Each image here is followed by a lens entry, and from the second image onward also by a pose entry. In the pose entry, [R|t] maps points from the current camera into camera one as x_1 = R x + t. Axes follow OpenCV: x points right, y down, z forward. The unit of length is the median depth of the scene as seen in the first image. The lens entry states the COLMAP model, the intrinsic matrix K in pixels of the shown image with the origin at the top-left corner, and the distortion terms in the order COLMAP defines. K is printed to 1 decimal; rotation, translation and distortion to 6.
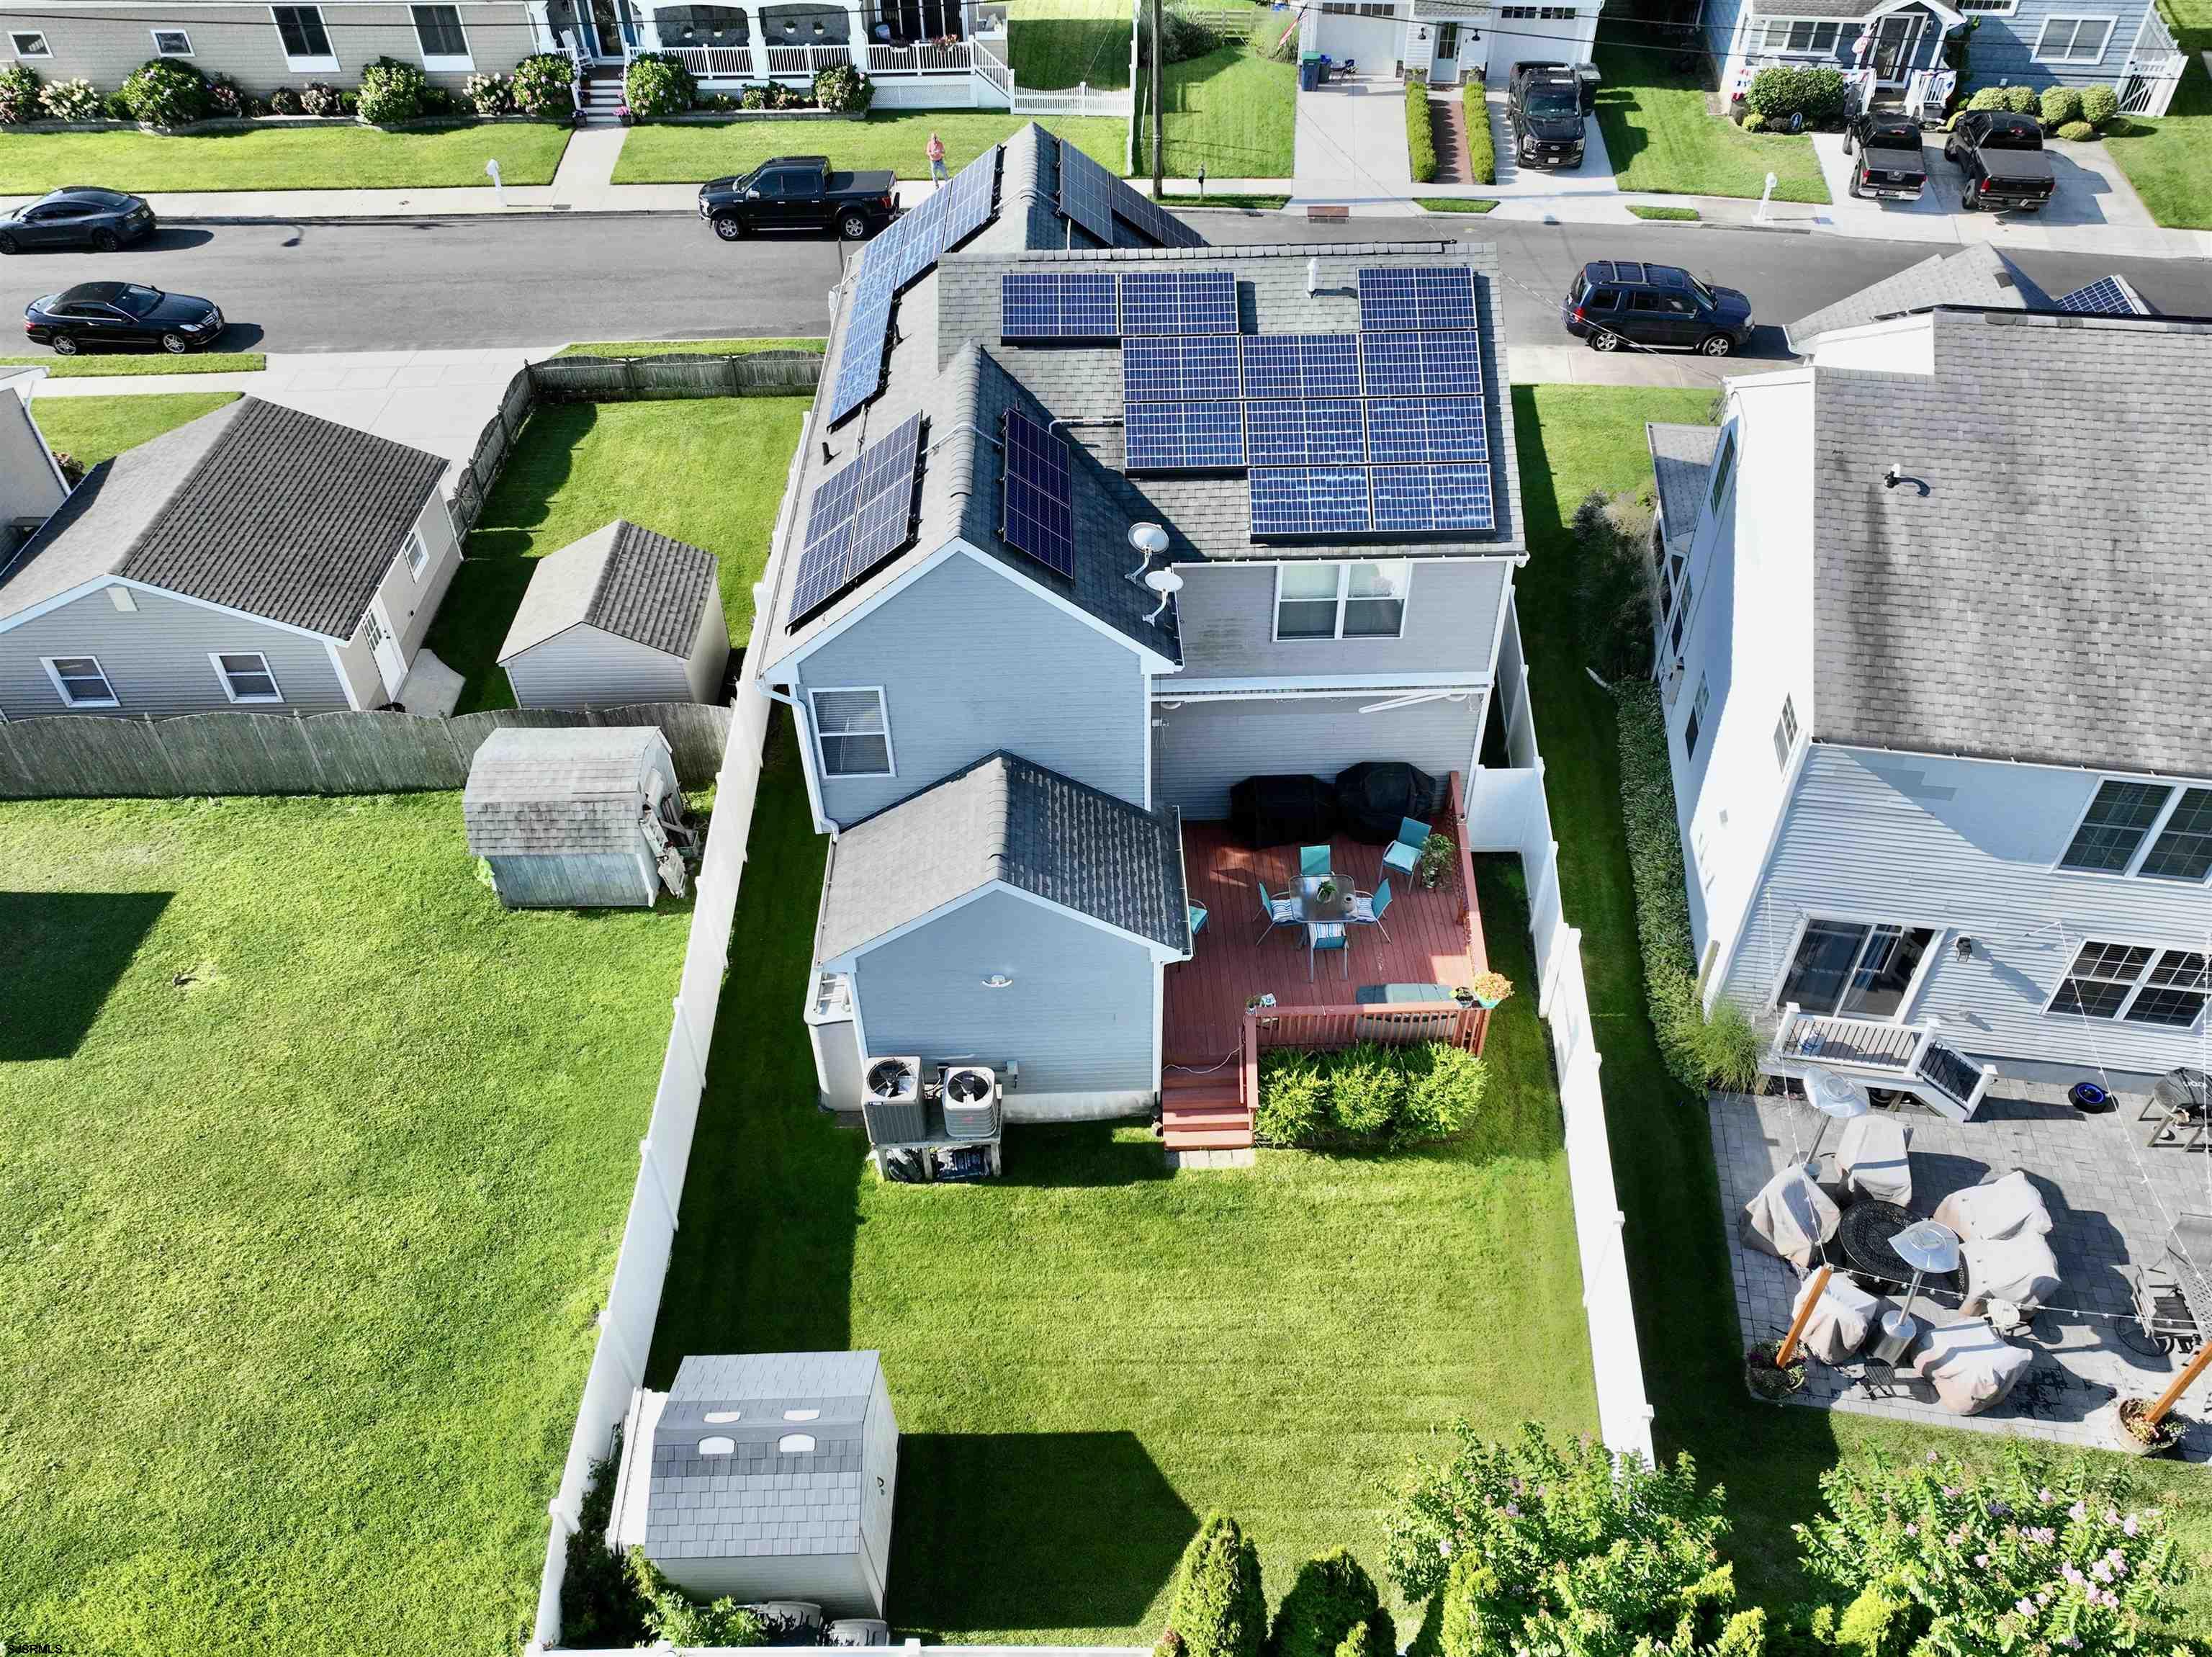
lens RADIAL K [[1602.4, 0, 1131.8], [0, 1602.4, 817.4], [0, 0, 1]] dist [0.007527, 0.006846]
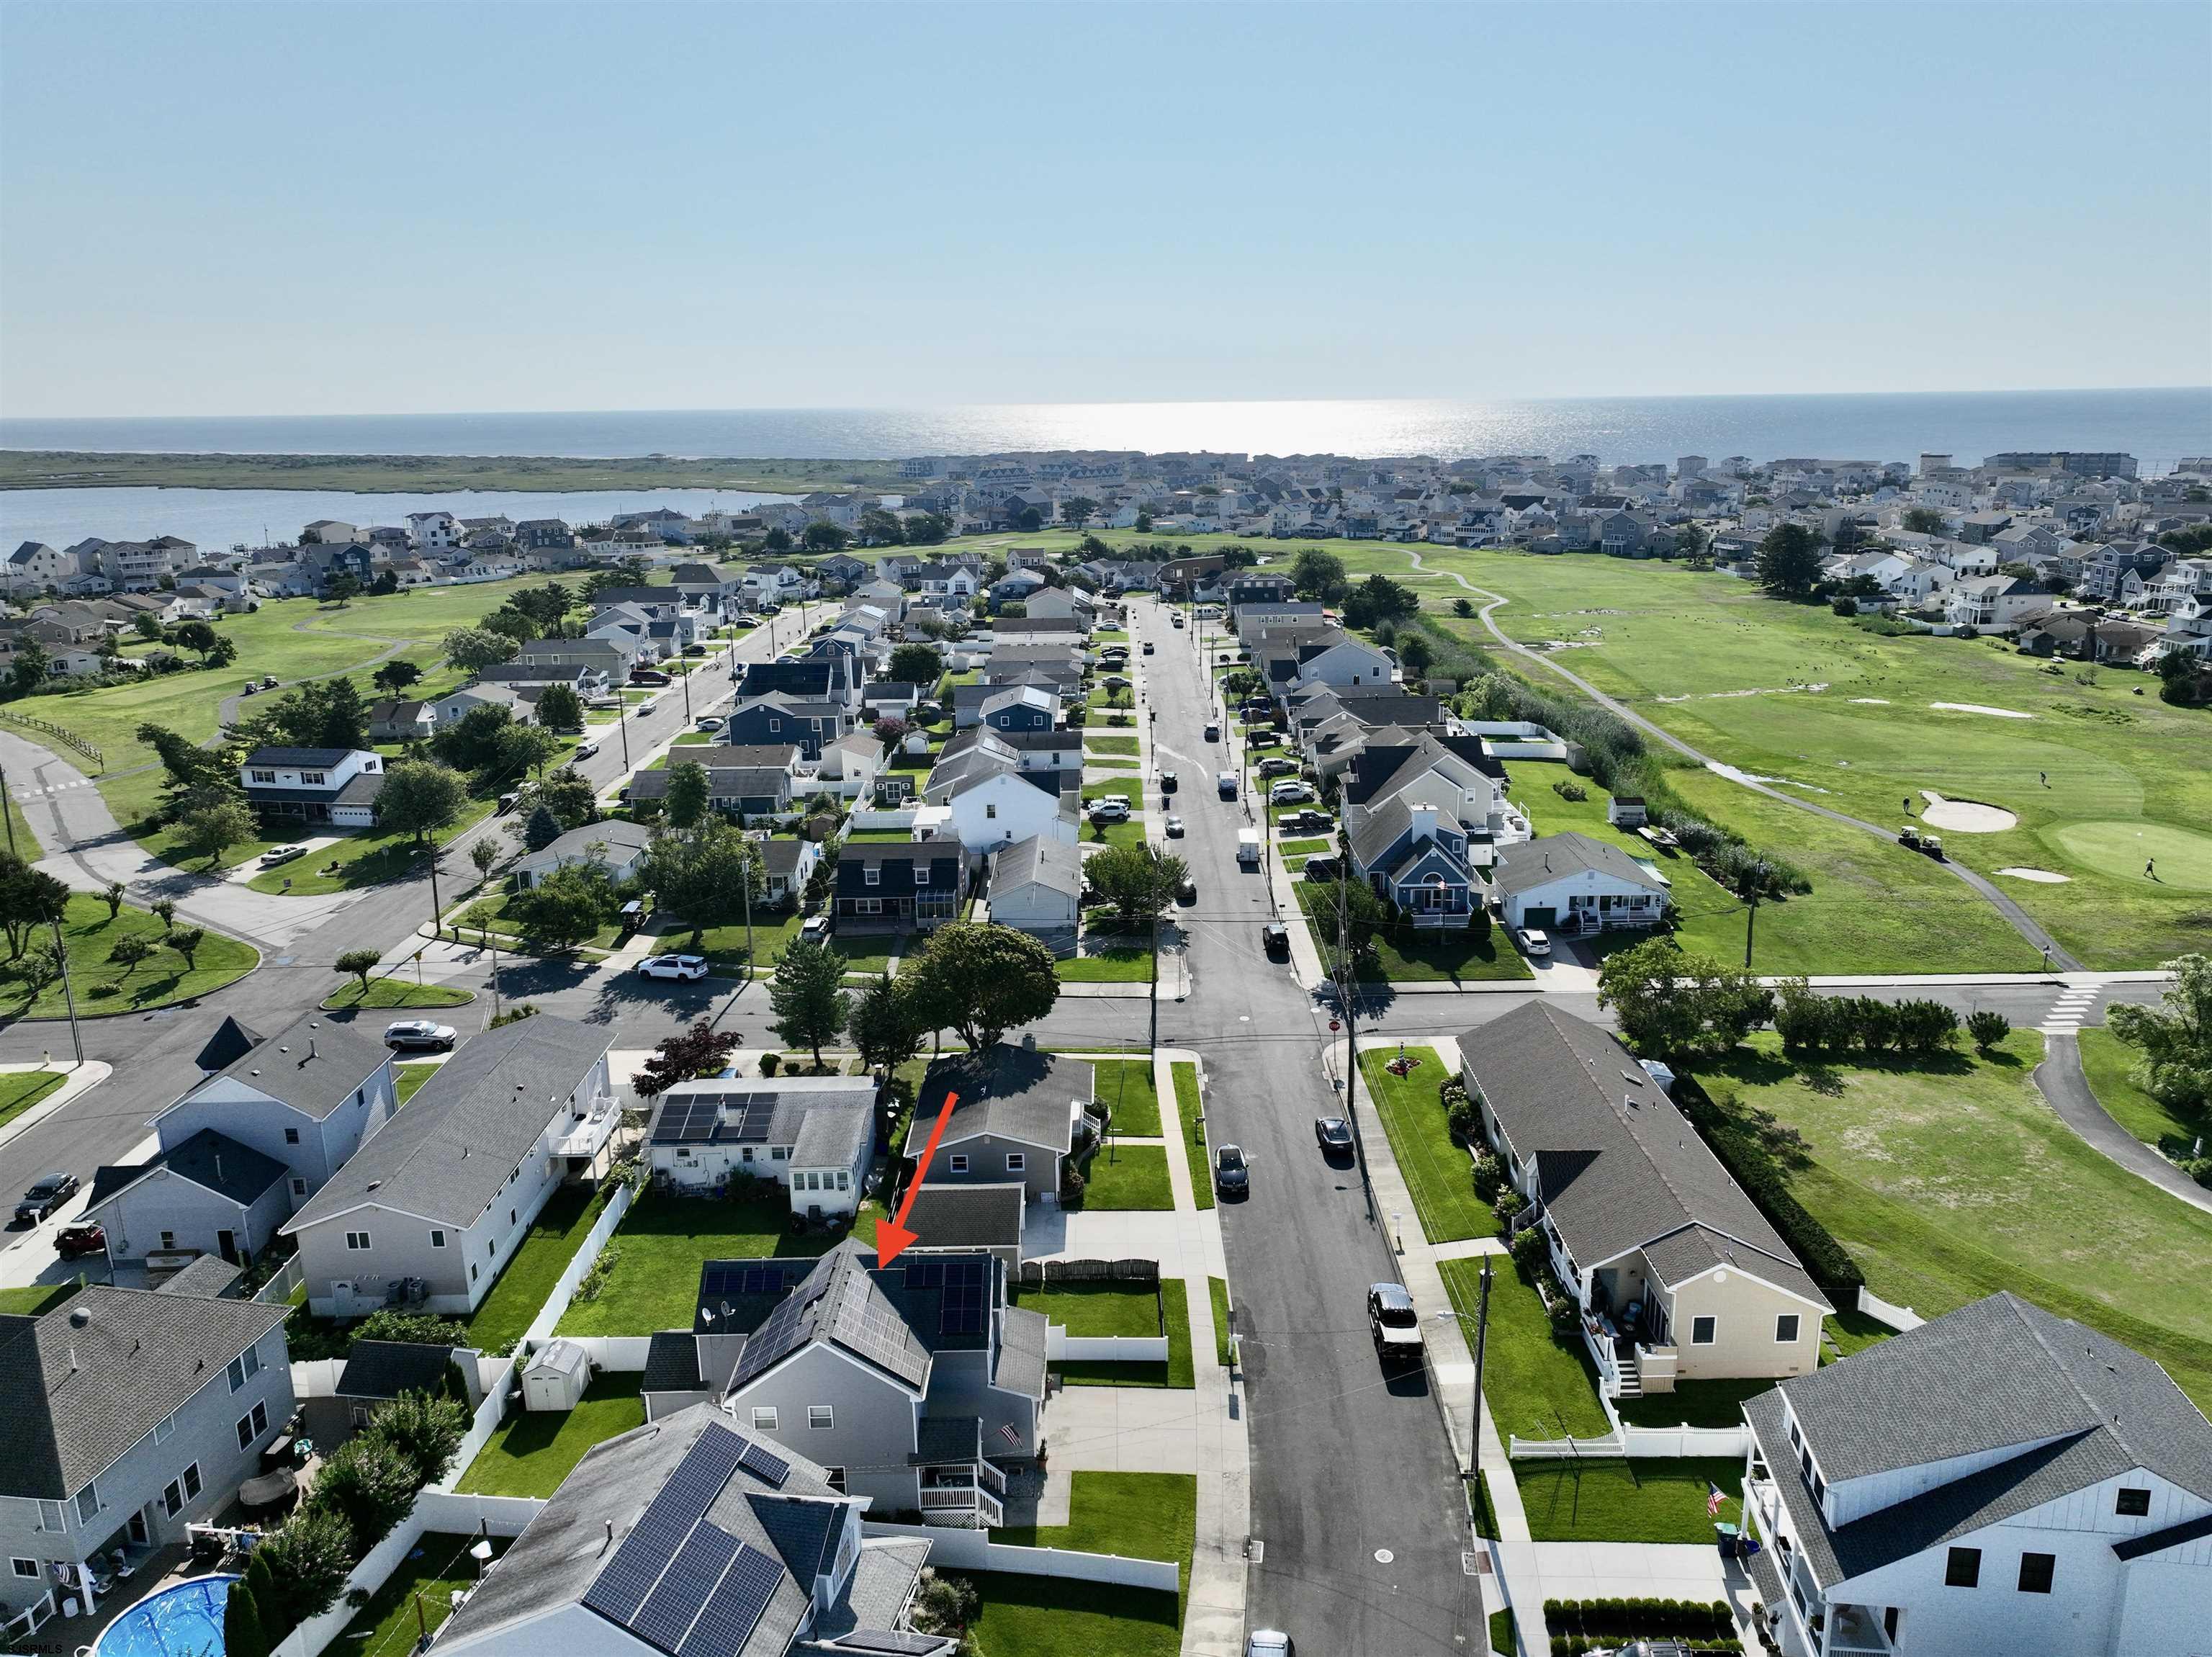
lens RADIAL K [[1602.4, 0, 1136.6], [0, 1602.4, 827.7], [0, 0, 1]] dist [0.007527, 0.006846]
pose [[-0.024985, 0.265170, -0.963878, 2.410325], [-0.652601, 0.726064, 0.216661, -1.786286], [0.757289, 0.634441, 0.154909, 0.409601]]
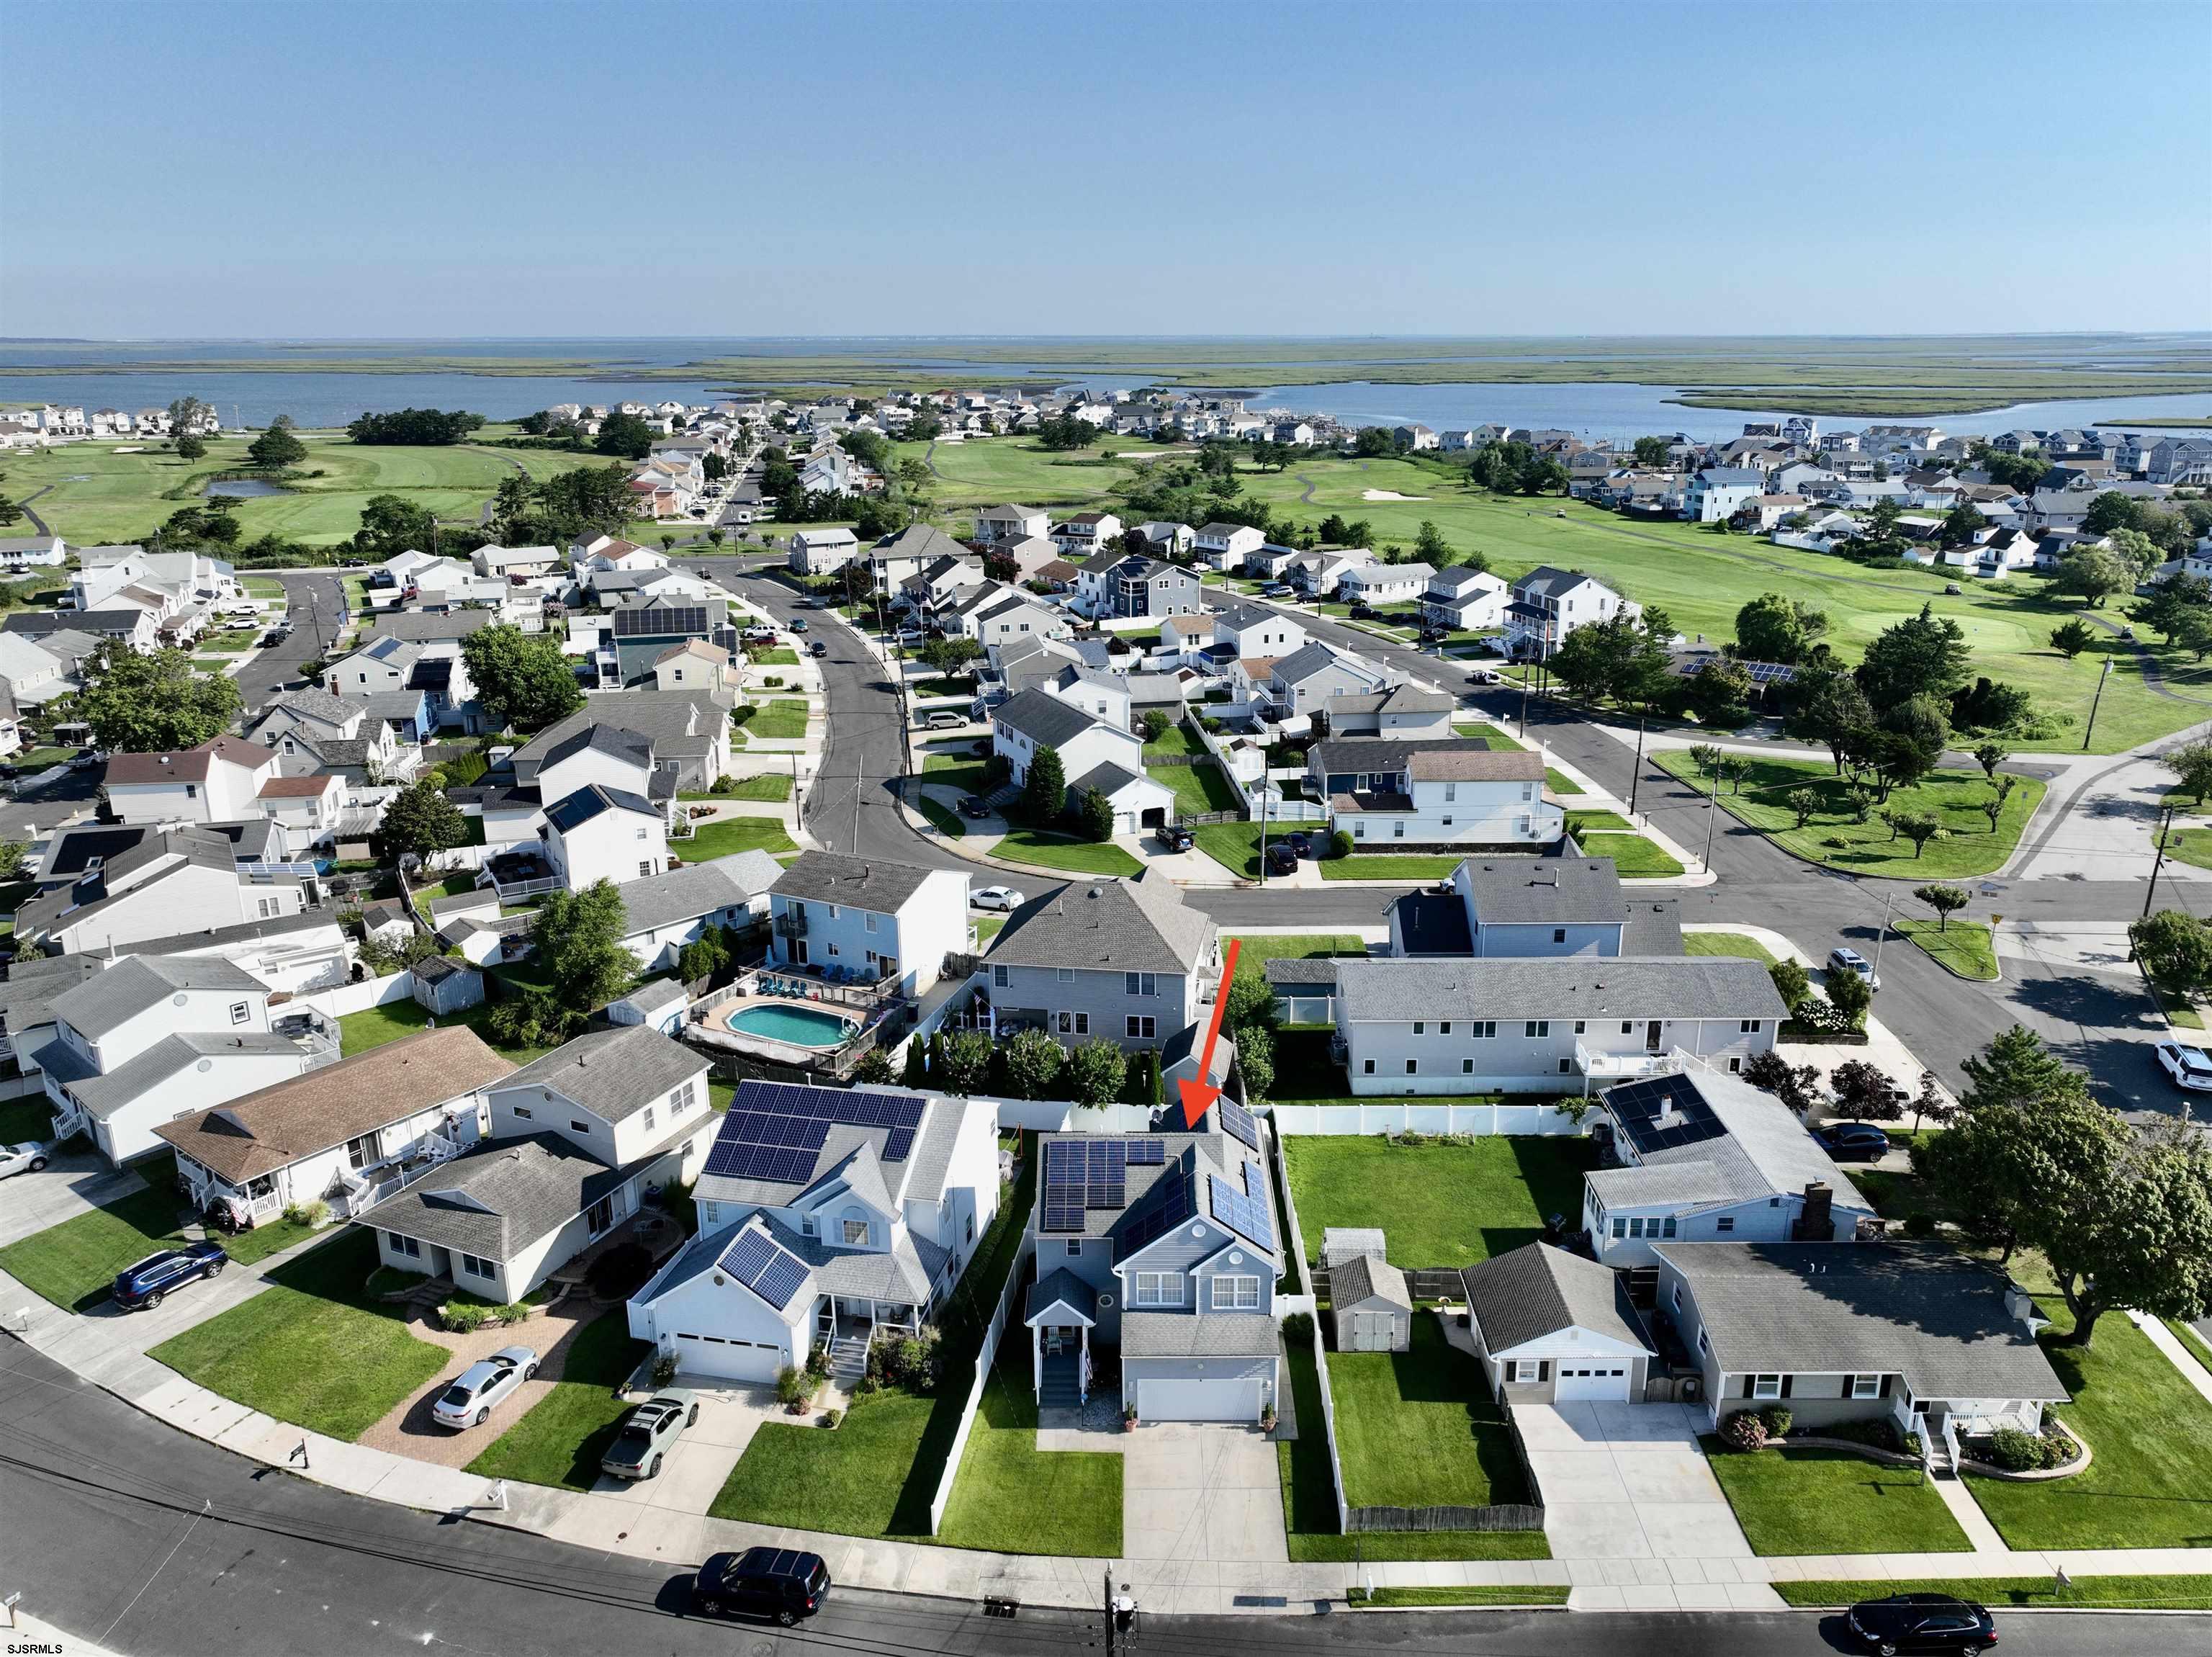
lens RADIAL K [[1602.4, 0, 1122.0], [0, 1602.4, 828.4], [0, 0, 1]] dist [0.007527, 0.006846]
pose [[-0.998871, -0.003358, 0.047376, -0.065197], [0.038771, 0.518489, 0.854205, -3.004422], [-0.027432, 0.855078, -0.517773, 1.924766]]
